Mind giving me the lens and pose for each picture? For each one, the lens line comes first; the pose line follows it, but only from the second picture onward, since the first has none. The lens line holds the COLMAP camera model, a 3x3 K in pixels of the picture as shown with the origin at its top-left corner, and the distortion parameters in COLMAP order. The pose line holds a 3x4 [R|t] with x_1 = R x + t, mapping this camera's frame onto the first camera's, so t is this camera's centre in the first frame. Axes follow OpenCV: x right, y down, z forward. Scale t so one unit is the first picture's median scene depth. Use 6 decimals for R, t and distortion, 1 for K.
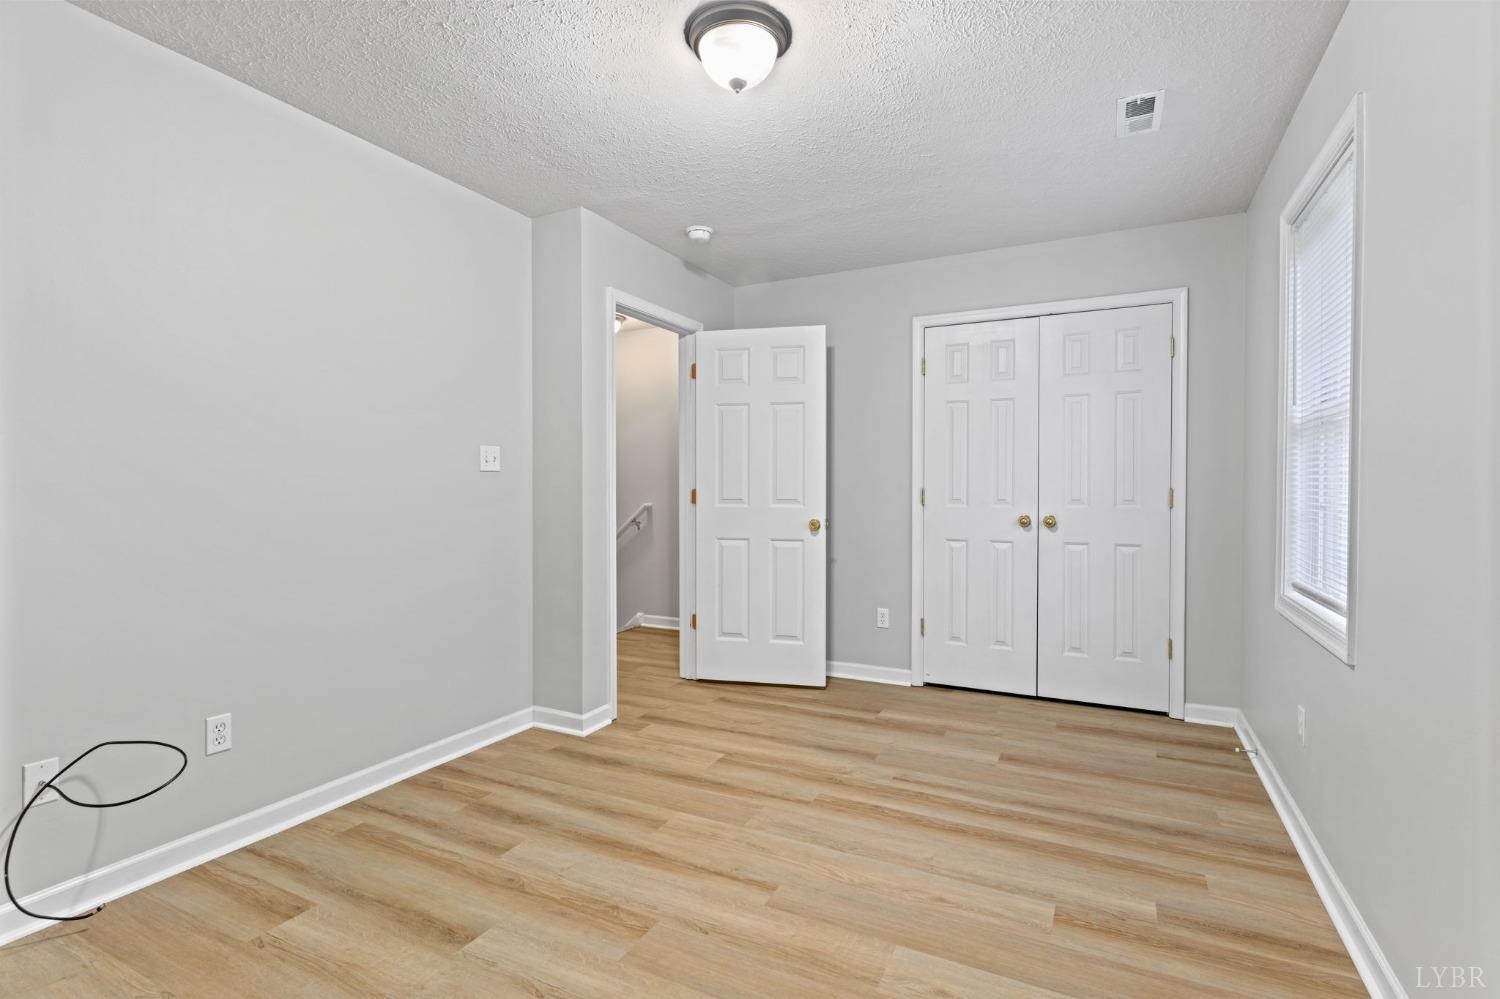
lens RADIAL K [[718.1, 0, 748.1], [0, 718.1, 483.3], [0, 0, 1]] dist [0.000229, 0.000276]
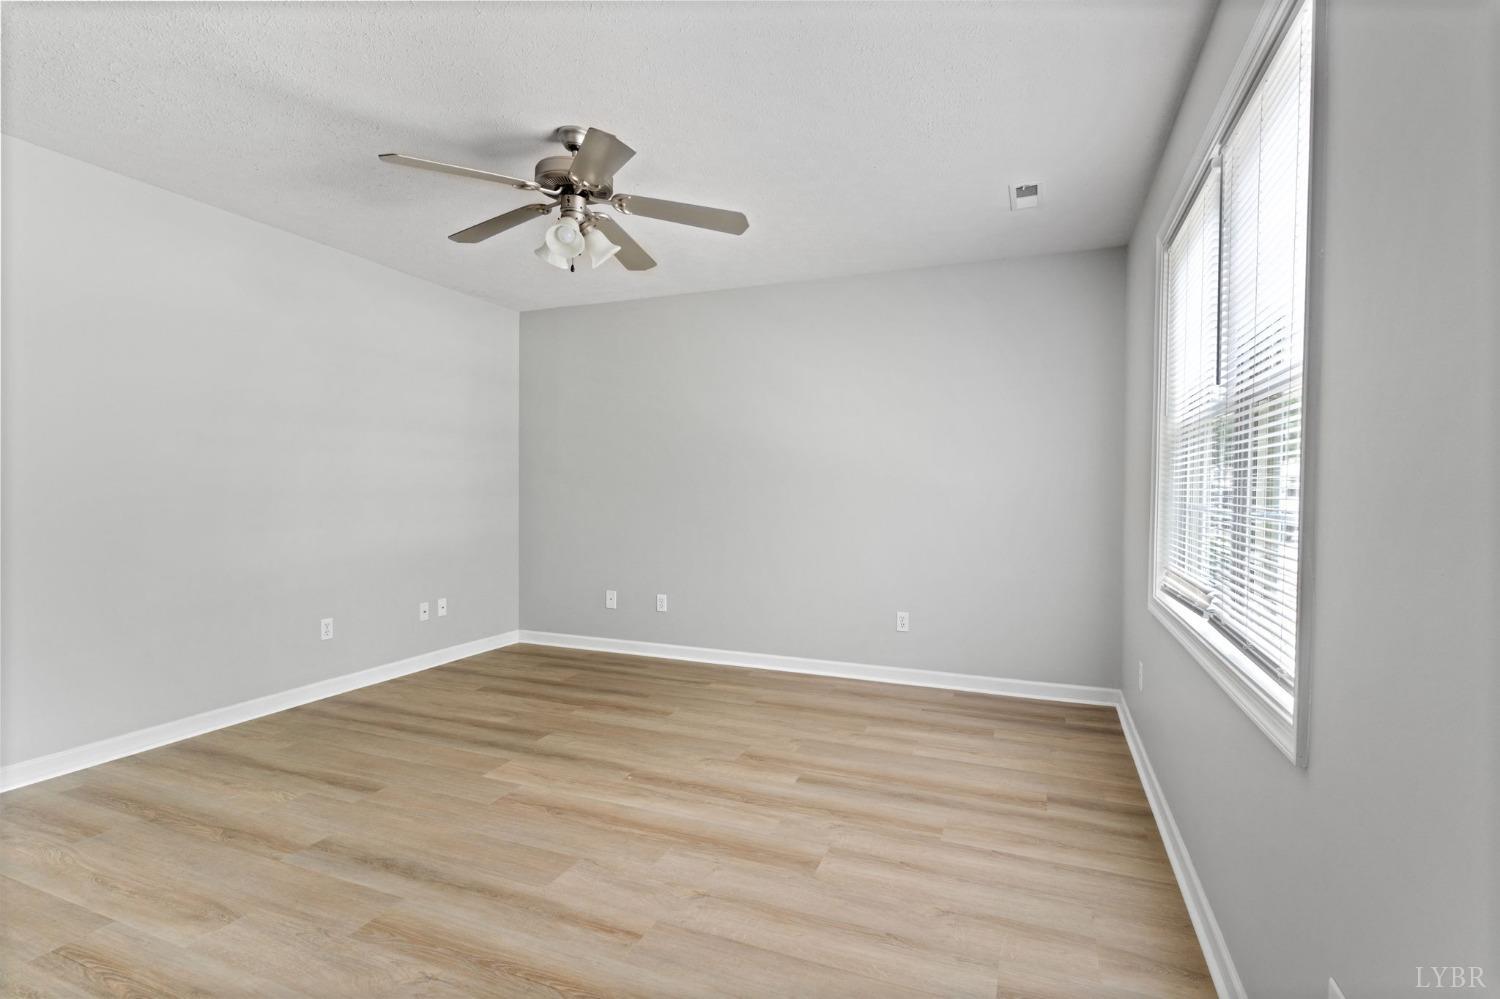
lens RADIAL K [[718.1, 0, 748.1], [0, 718.1, 483.3], [0, 0, 1]] dist [0.000229, 0.000276]
pose [[0.991835, 0.011363, 0.127020, 0.209695], [-0.010674, 0.999924, -0.006102, -0.002242], [-0.127080, 0.004697, 0.991881, 0.352827]]
